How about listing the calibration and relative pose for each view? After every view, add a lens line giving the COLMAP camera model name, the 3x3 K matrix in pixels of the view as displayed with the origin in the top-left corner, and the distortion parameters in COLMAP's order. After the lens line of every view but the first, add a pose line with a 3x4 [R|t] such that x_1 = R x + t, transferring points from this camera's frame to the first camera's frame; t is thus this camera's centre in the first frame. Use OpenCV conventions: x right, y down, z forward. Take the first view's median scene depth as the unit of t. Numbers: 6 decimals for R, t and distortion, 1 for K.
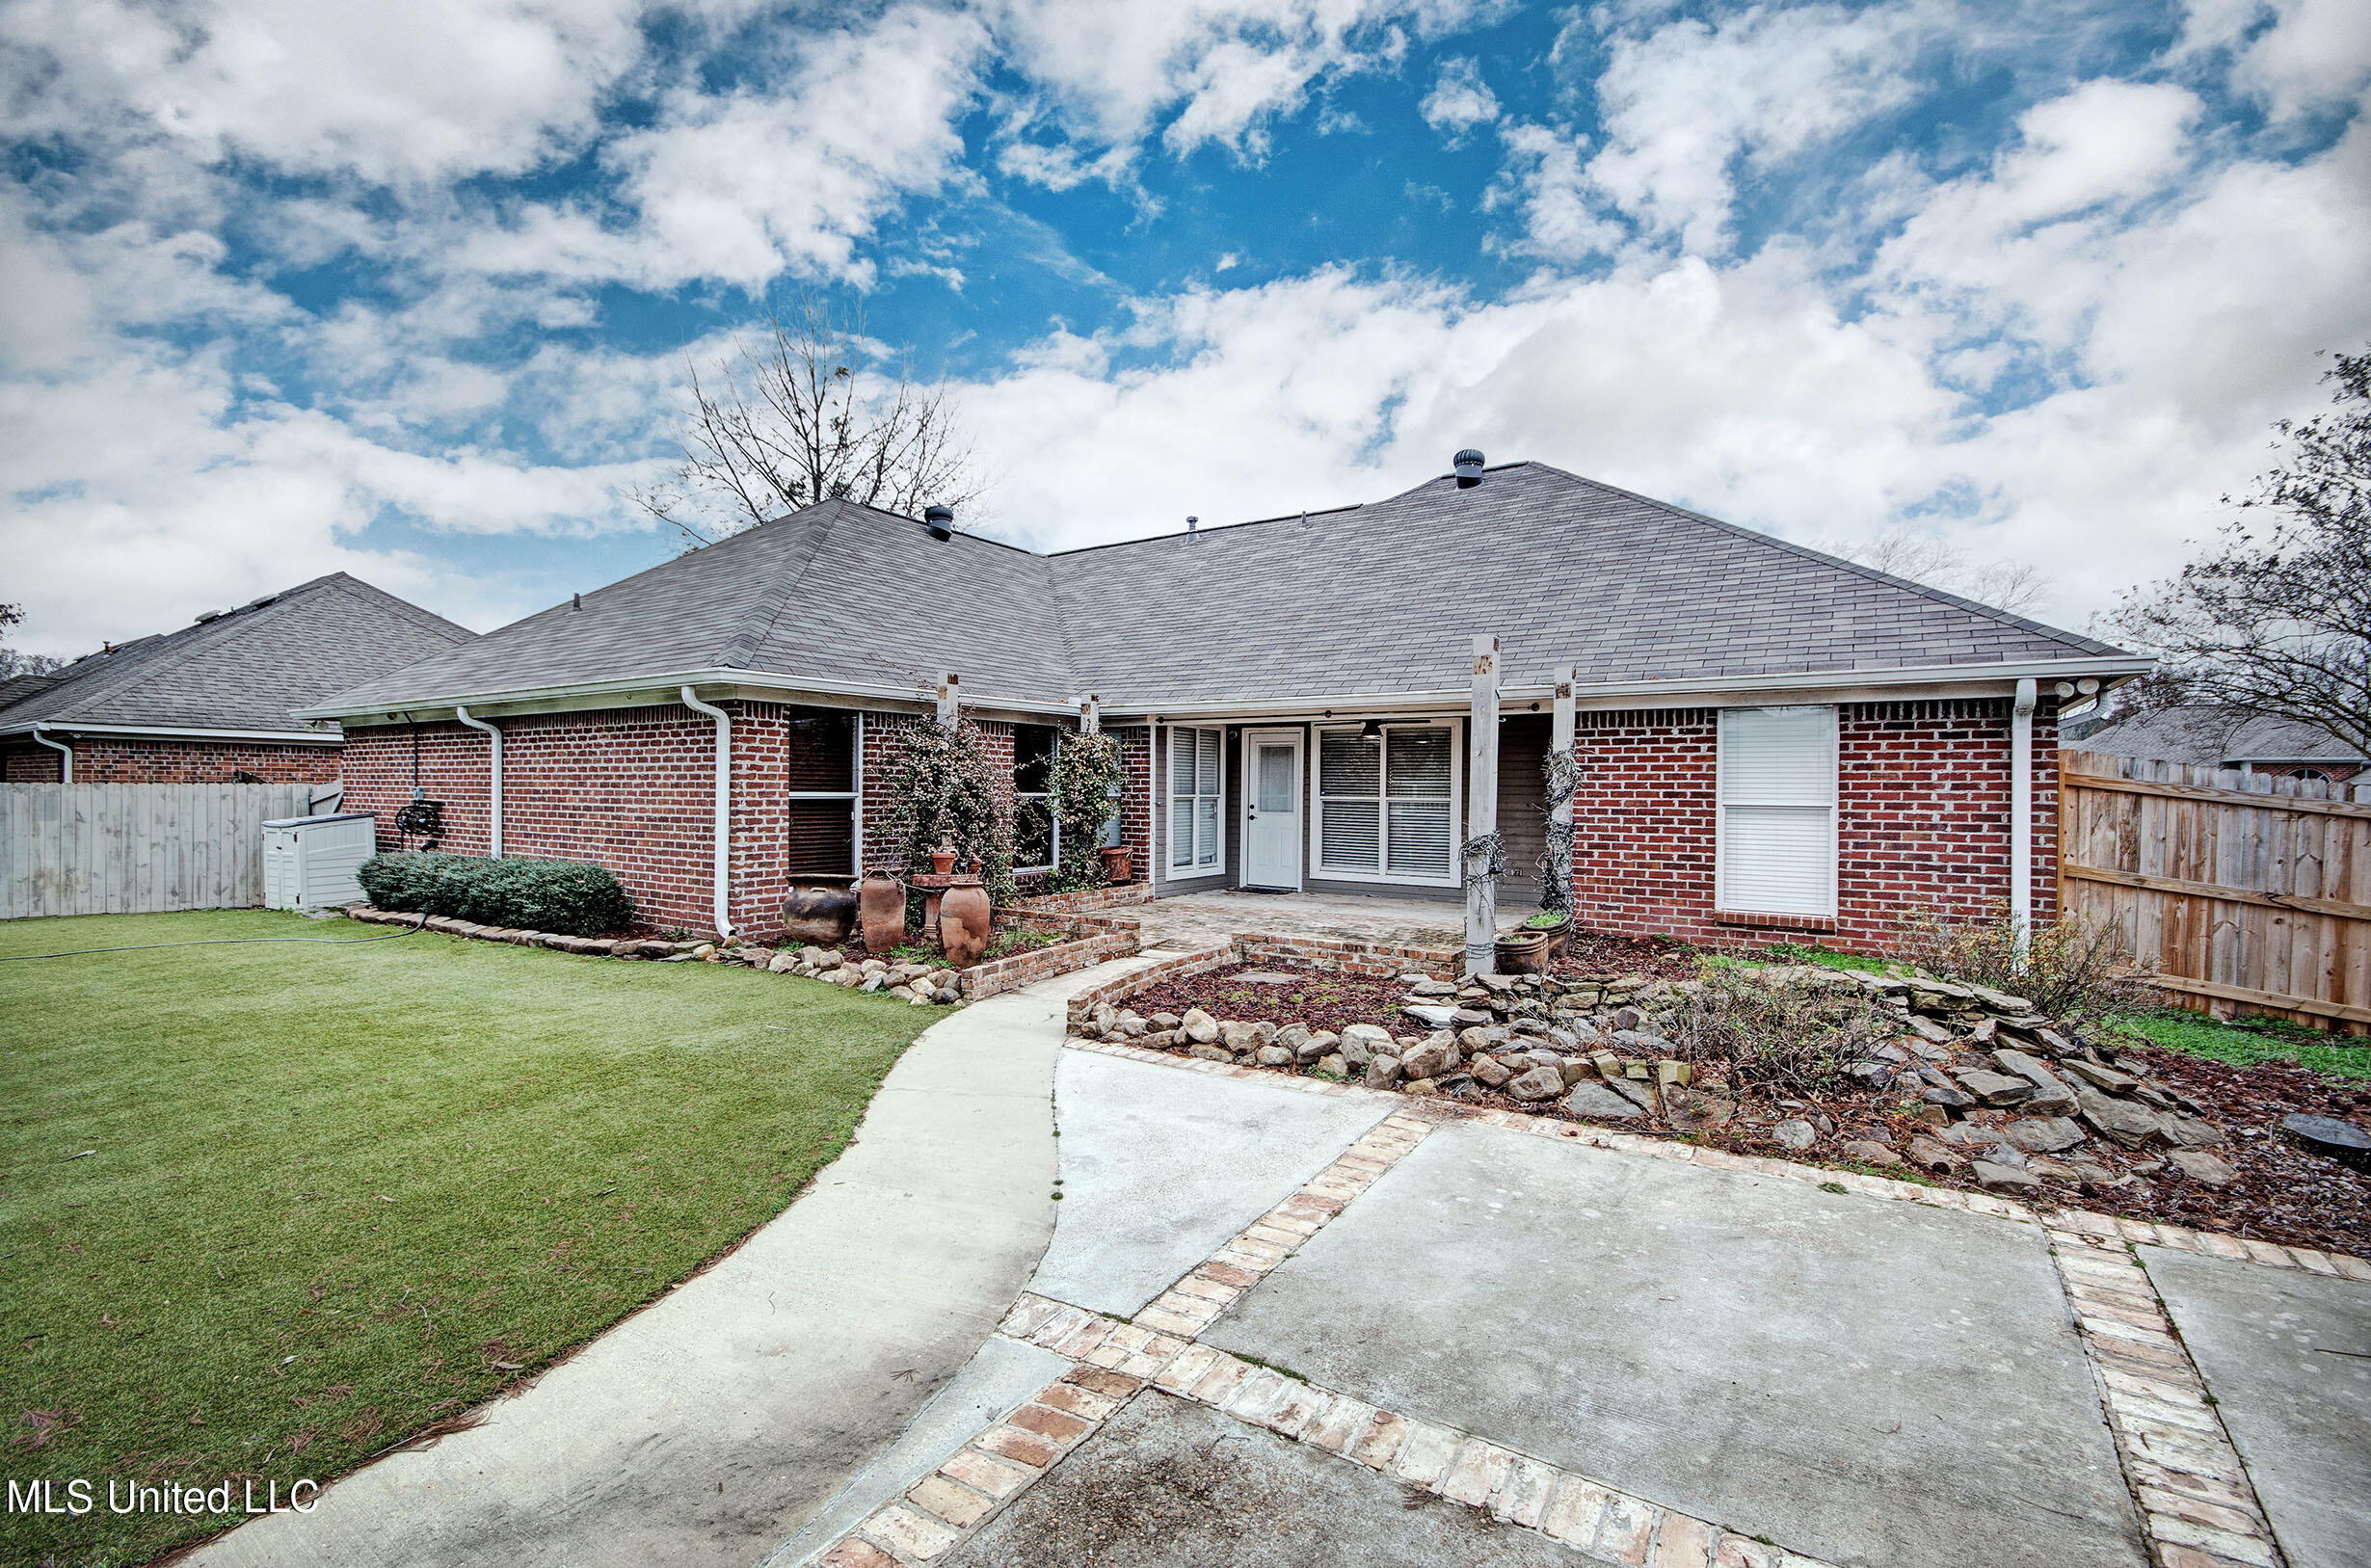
lens RADIAL K [[1056.6, 0, 1169.1], [0, 1056.6, 783.4], [0, 0, 1]] dist [0.002442, -0.007967]
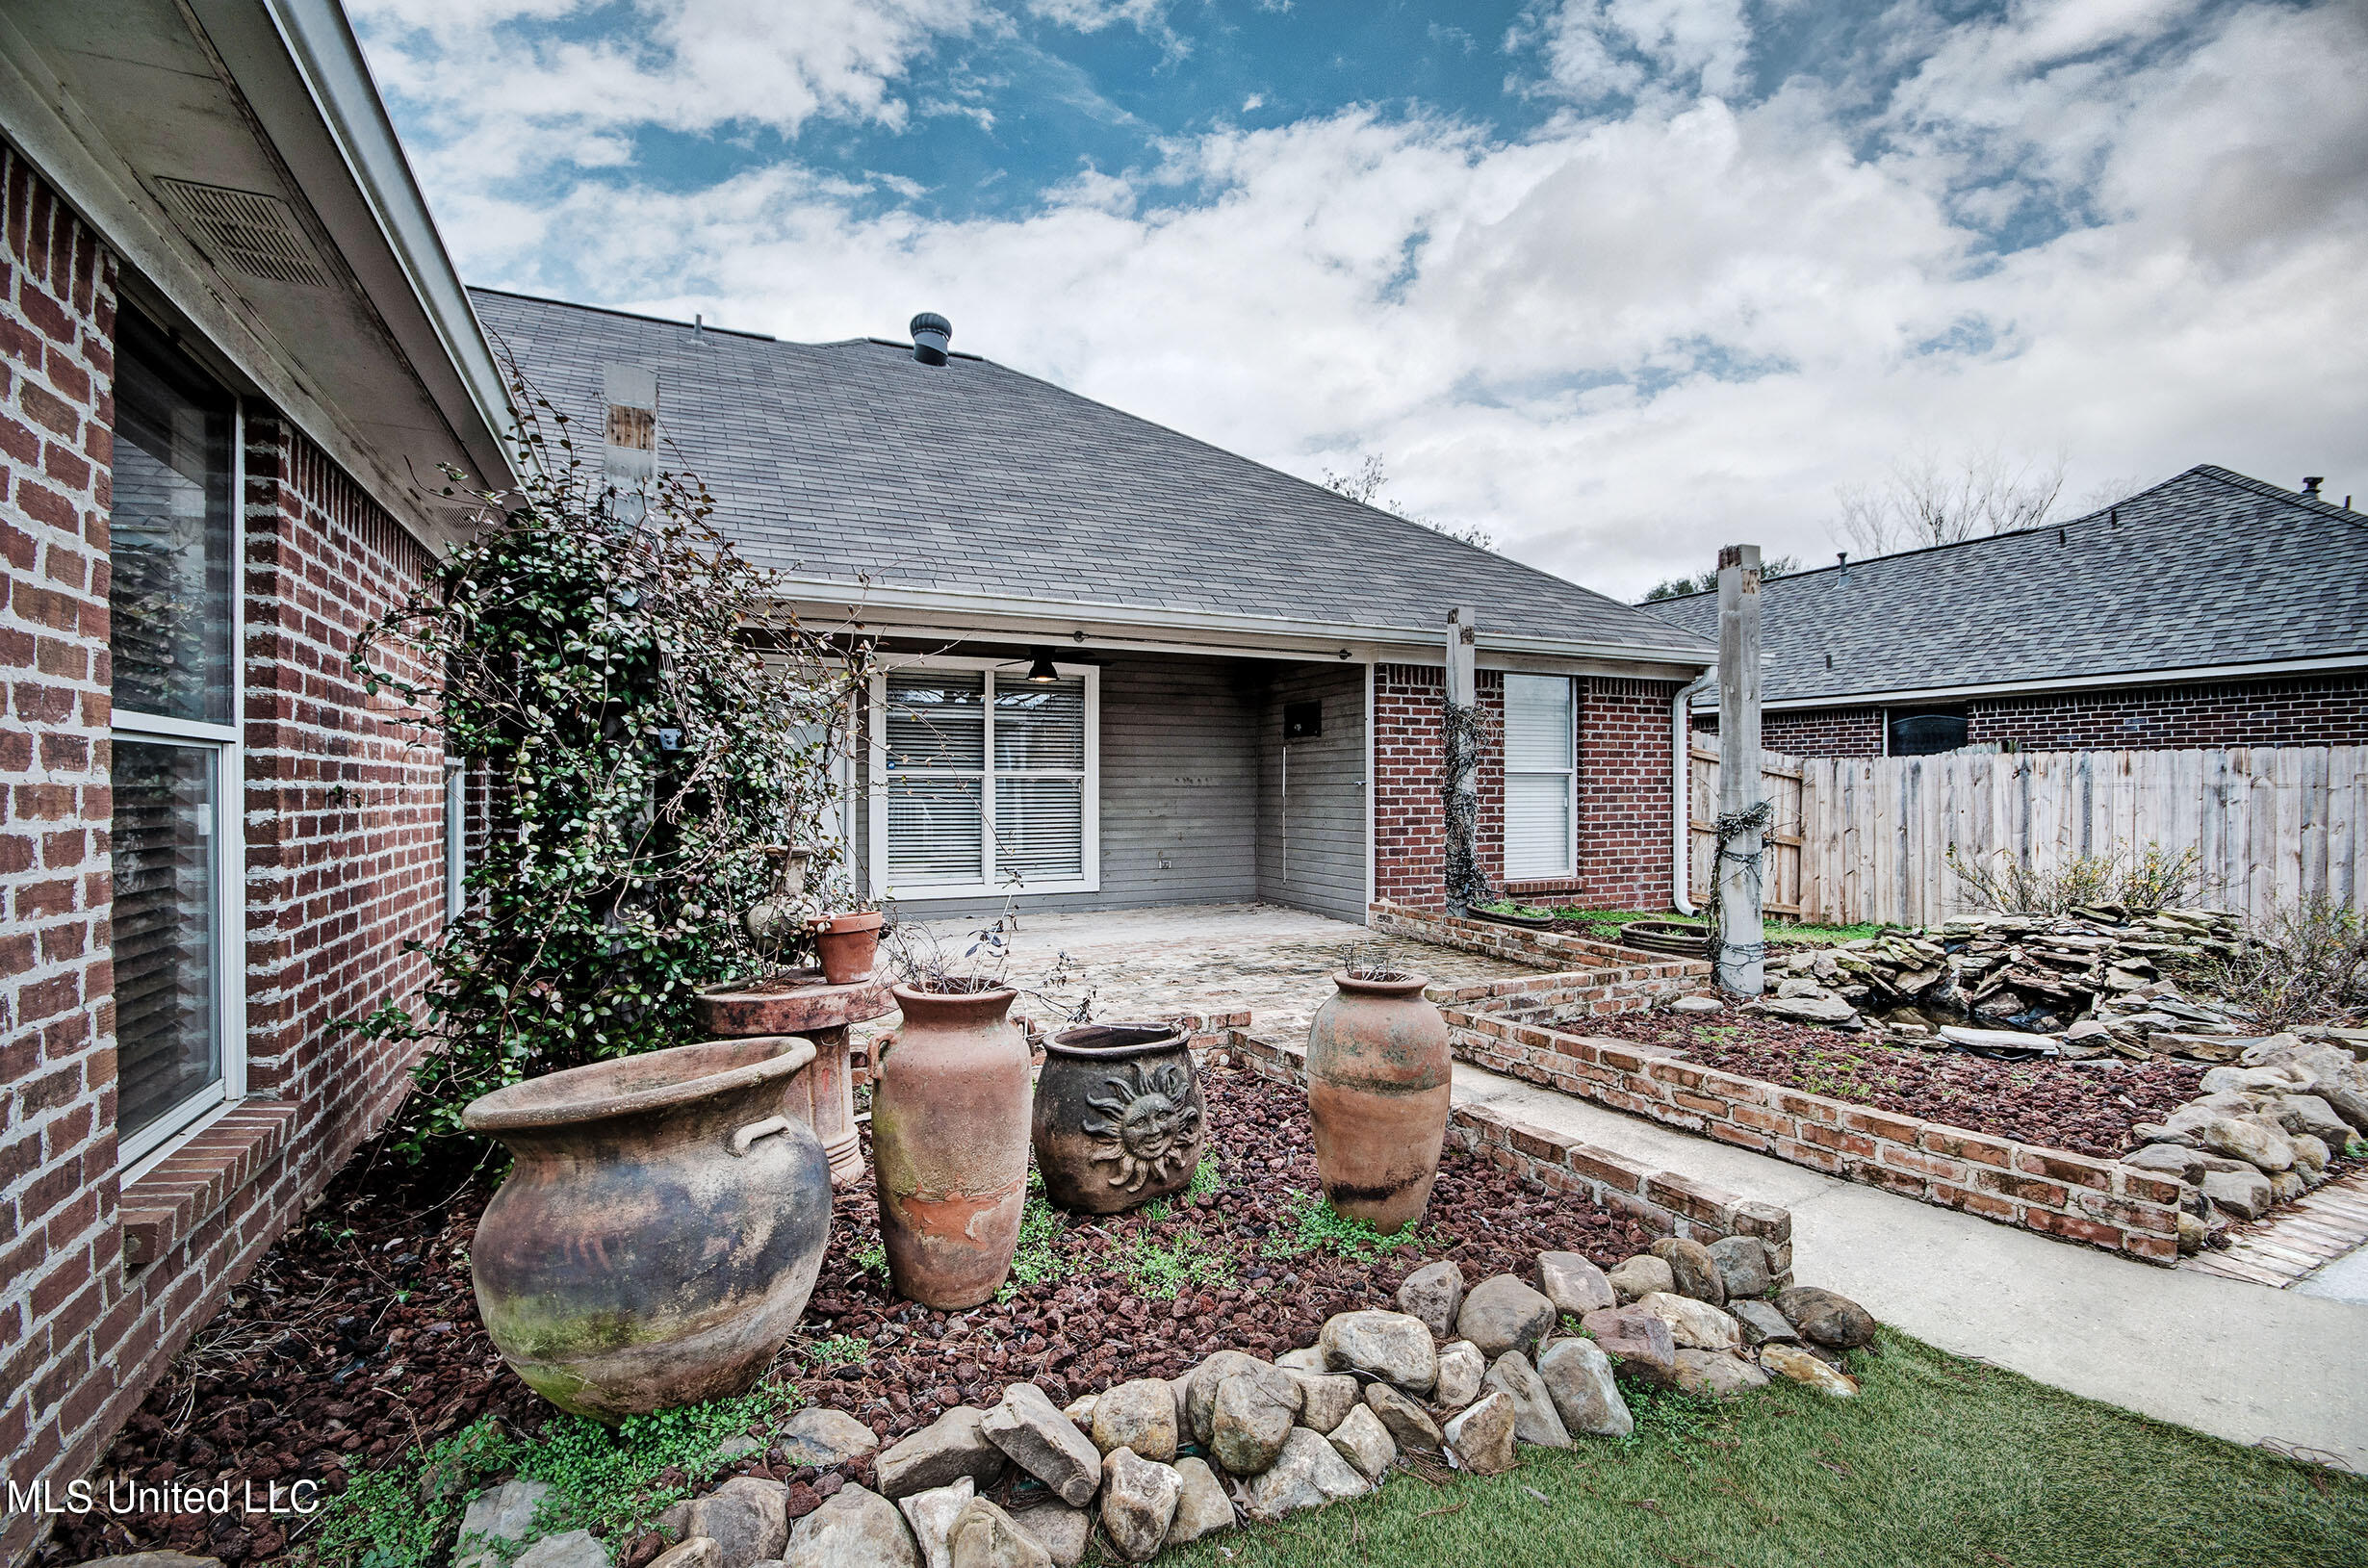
lens RADIAL K [[1055.3, 0, 1166.5], [0, 1055.3, 785.4], [0, 0, 1]] dist [0.002442, -0.007967]
pose [[0.499733, -0.008546, 0.866137, -0.451533], [0.003231, 0.999963, 0.008003, 0.022761], [-0.866173, -0.001201, 0.499742, 0.756856]]
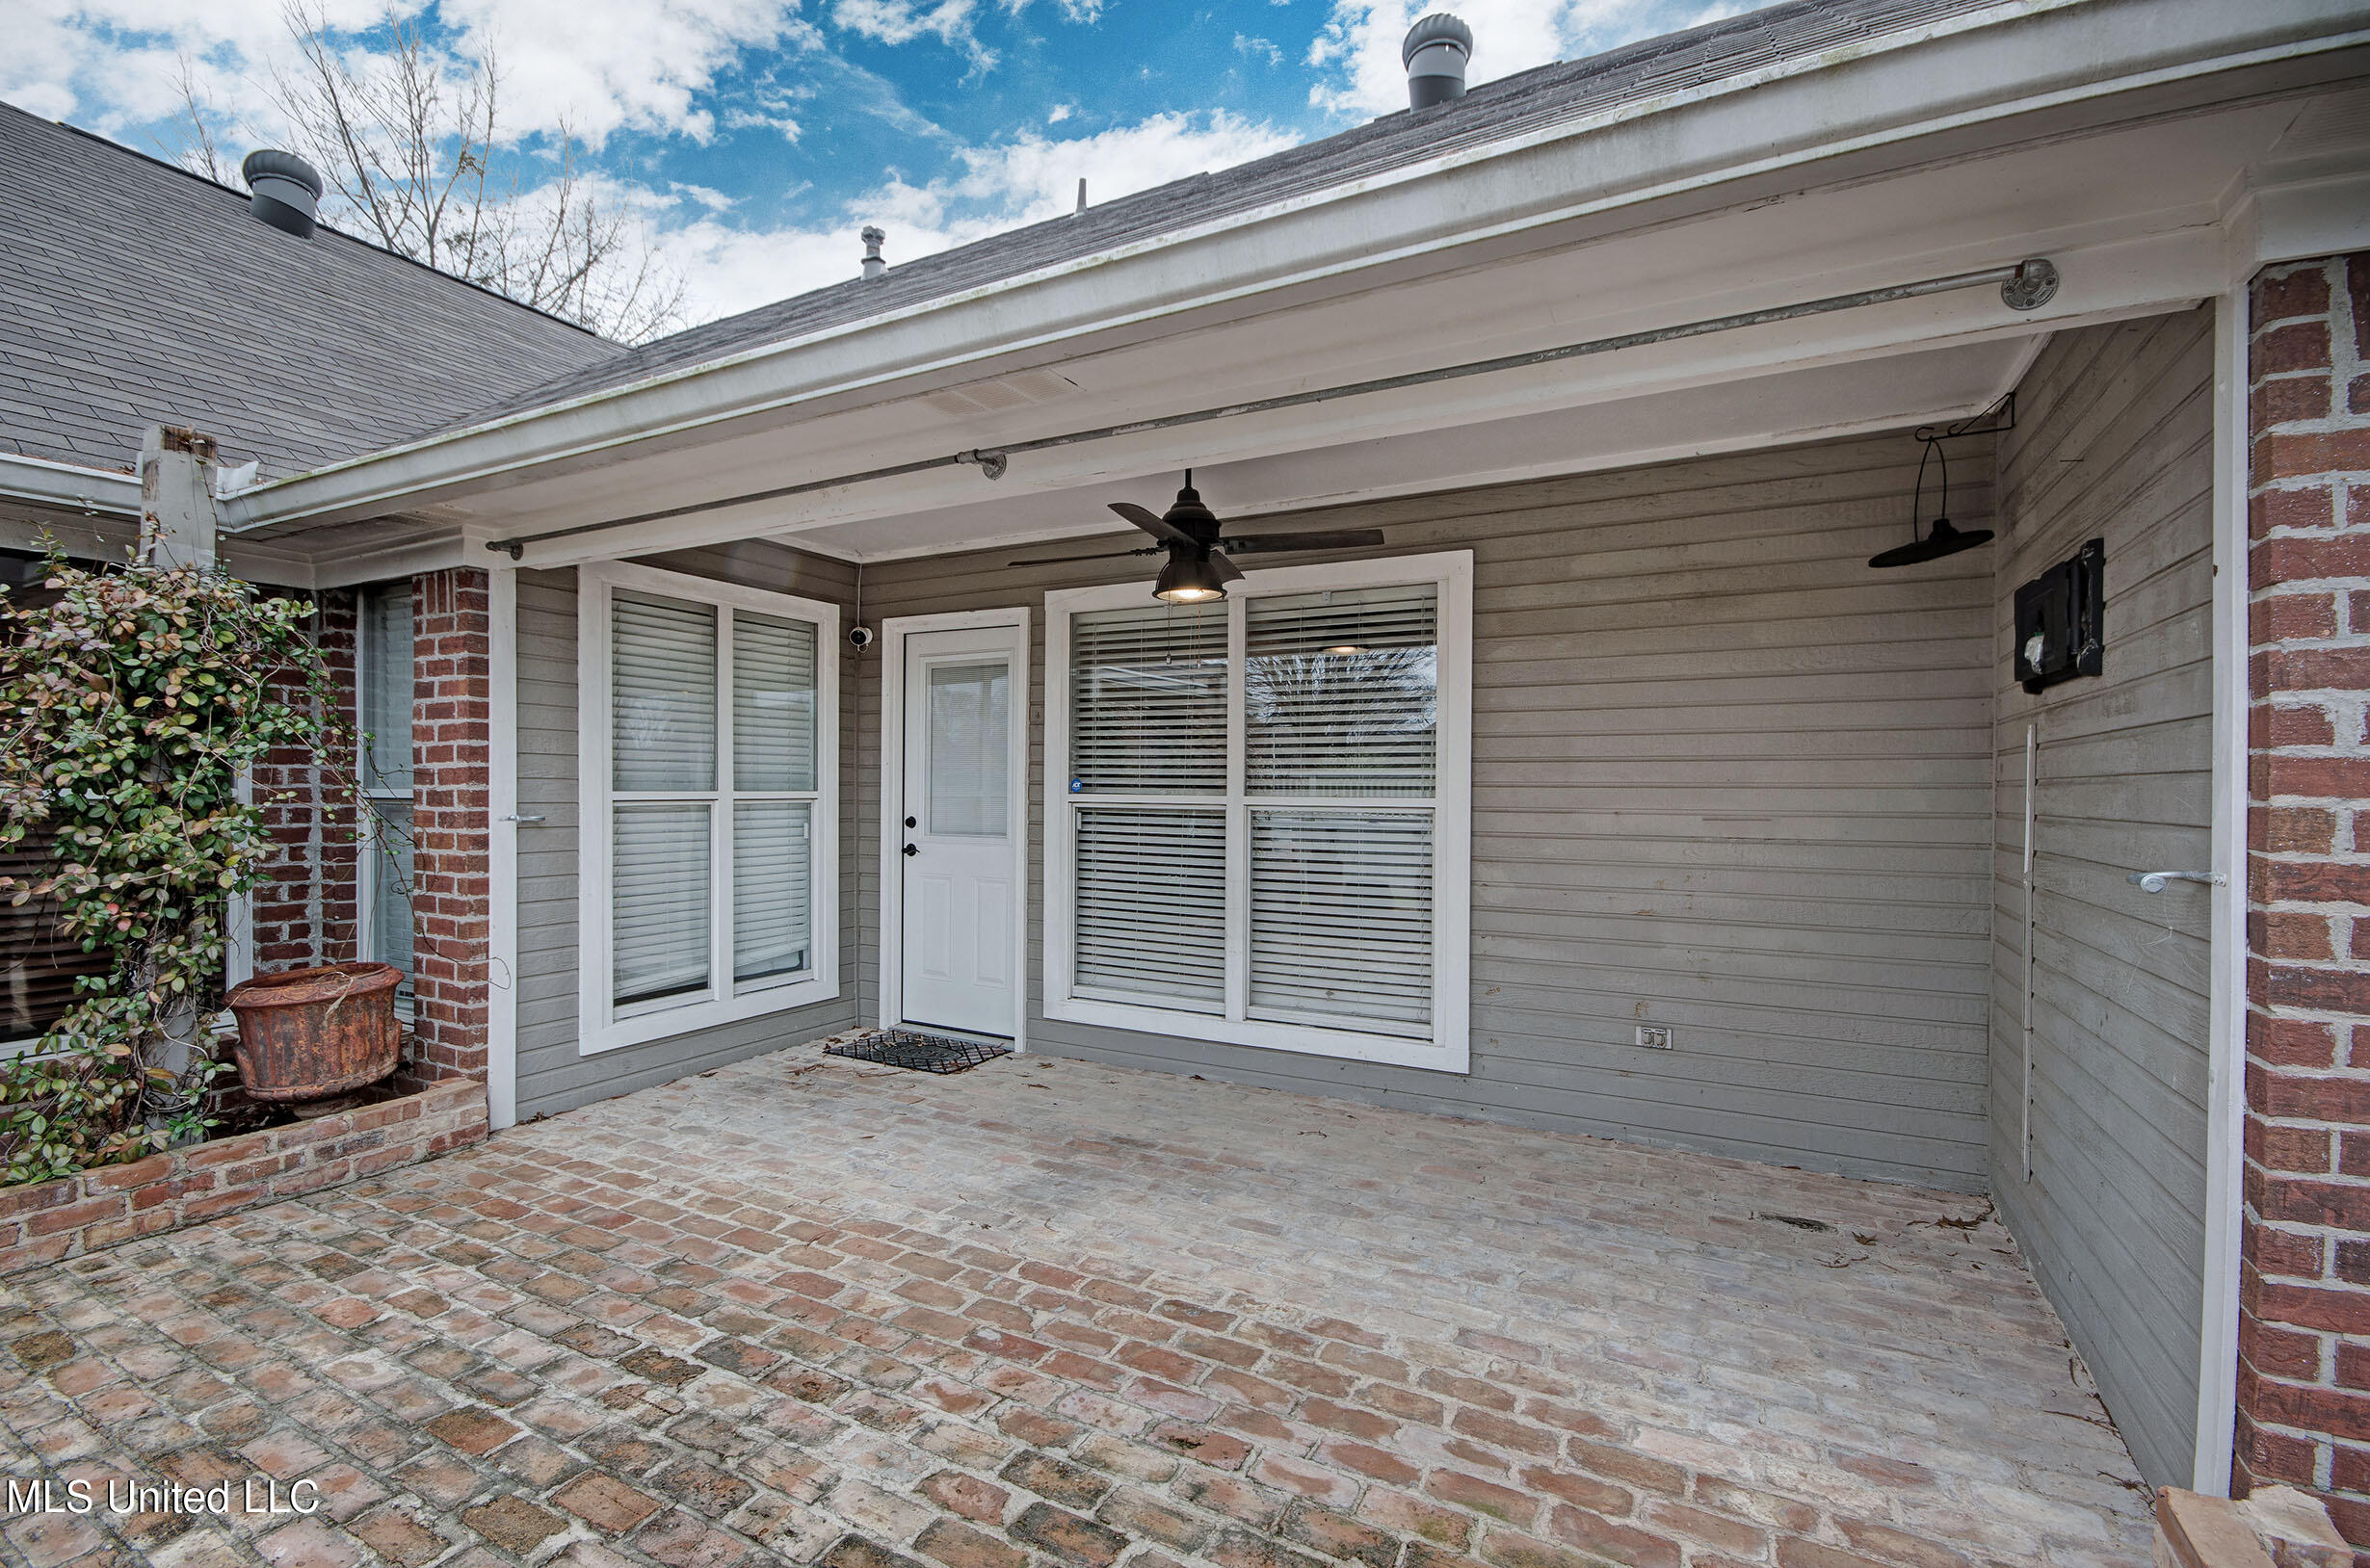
lens RADIAL K [[1056.0, 0, 1161.2], [0, 1056.0, 791.1], [0, 0, 1]] dist [0.002442, -0.007967]
pose [[0.995706, -0.001761, 0.092553, 0.196646], [0.001024, 0.999967, 0.008009, 0.011221], [-0.092564, -0.007880, 0.995676, 0.890703]]
